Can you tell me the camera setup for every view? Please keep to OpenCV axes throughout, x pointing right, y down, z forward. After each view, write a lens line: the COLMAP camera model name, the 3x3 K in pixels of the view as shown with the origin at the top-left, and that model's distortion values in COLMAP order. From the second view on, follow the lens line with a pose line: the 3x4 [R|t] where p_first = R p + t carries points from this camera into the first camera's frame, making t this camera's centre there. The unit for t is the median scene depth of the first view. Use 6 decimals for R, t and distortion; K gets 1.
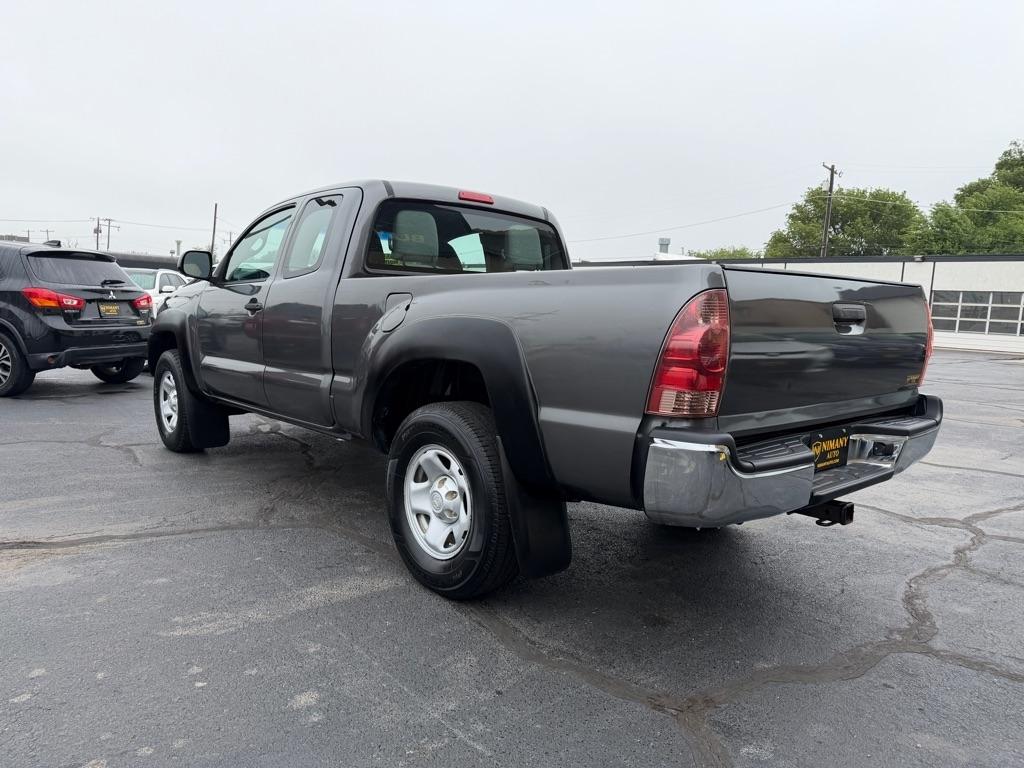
lens RADIAL K [[718.6, 0, 512.3], [0, 718.6, 383.7], [0, 0, 1]] dist [0.056655, -0.071373]
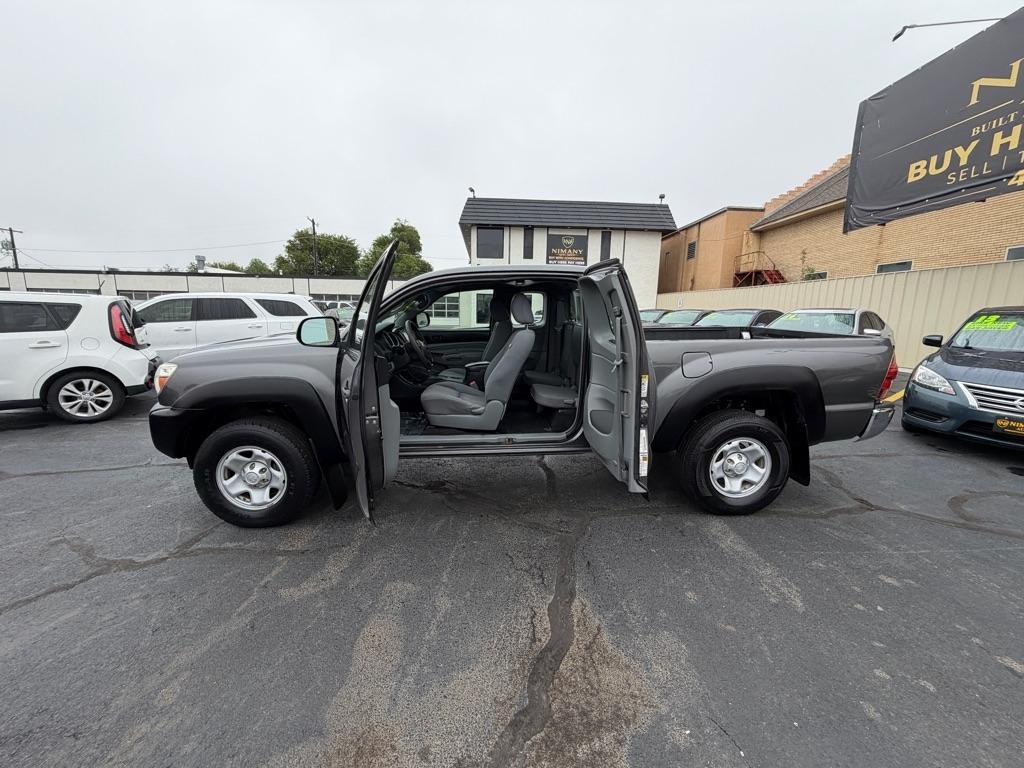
lens RADIAL K [[405.8, 0, 507.0], [0, 405.8, 383.2], [0, 0, 1]] dist [-0.000160, 0.000300]
pose [[0.623364, -0.174970, 0.762104, -1.010614], [0.100646, 0.984490, 0.143704, -0.207069], [-0.775427, -0.012877, 0.631305, 0.684840]]
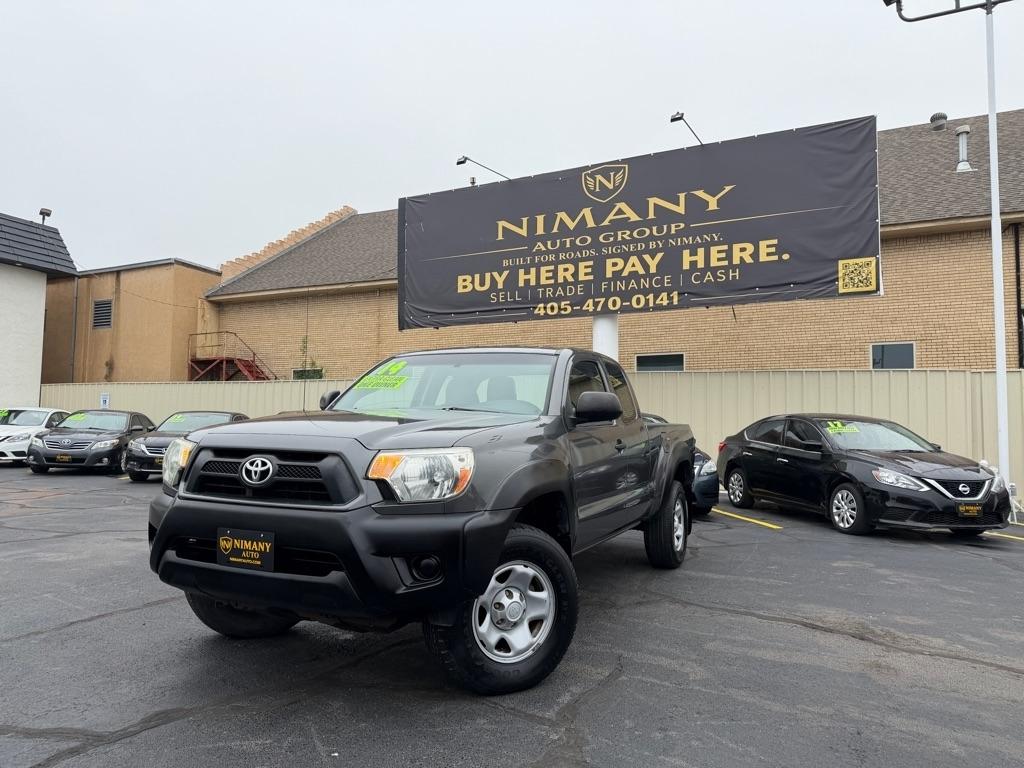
lens RADIAL K [[718.6, 0, 502.7], [0, 718.6, 393.2], [0, 0, 1]] dist [0.056655, -0.071373]
pose [[-0.391243, 0.000129, 0.920287, -1.660821], [0.060805, 0.997818, 0.025710, -0.286832], [-0.918276, 0.066017, -0.390398, 1.986361]]
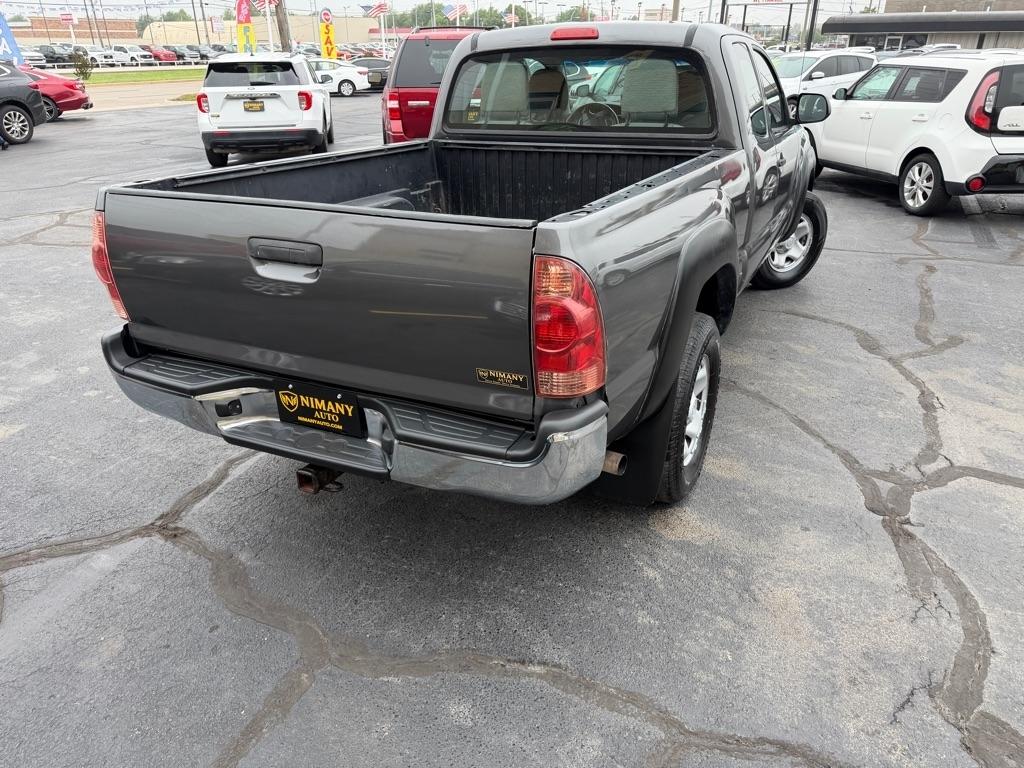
lens RADIAL K [[727.4, 0, 518.0], [0, 727.4, 395.0], [0, 0, 1]] dist [0.022982, -0.026949]
pose [[0.390086, 0.343984, -0.854112, 0.969309], [-0.071965, 0.936150, 0.344156, -0.181407], [0.917962, -0.072785, 0.389934, 0.683983]]
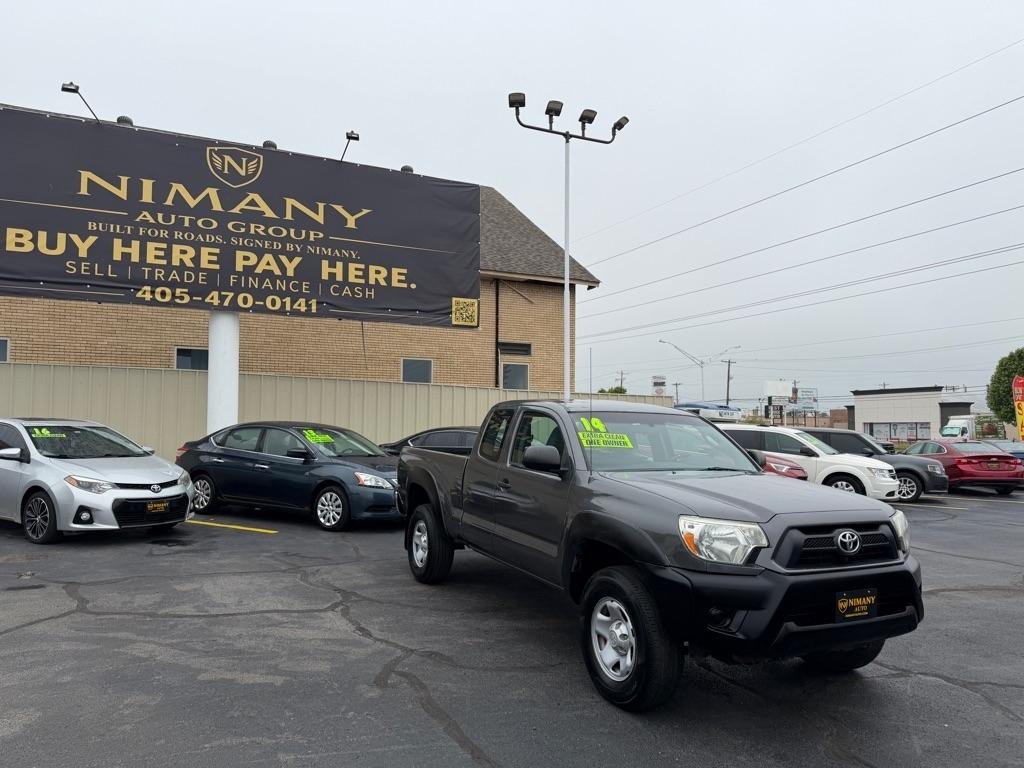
lens RADIAL K [[718.6, 0, 519.7], [0, 718.6, 388.8], [0, 0, 1]] dist [0.056655, -0.071373]
pose [[-0.967047, -0.050497, 0.249539, -0.463938], [-0.036672, 0.997540, 0.059744, -0.478553], [-0.251942, 0.048624, -0.966520, 3.163835]]
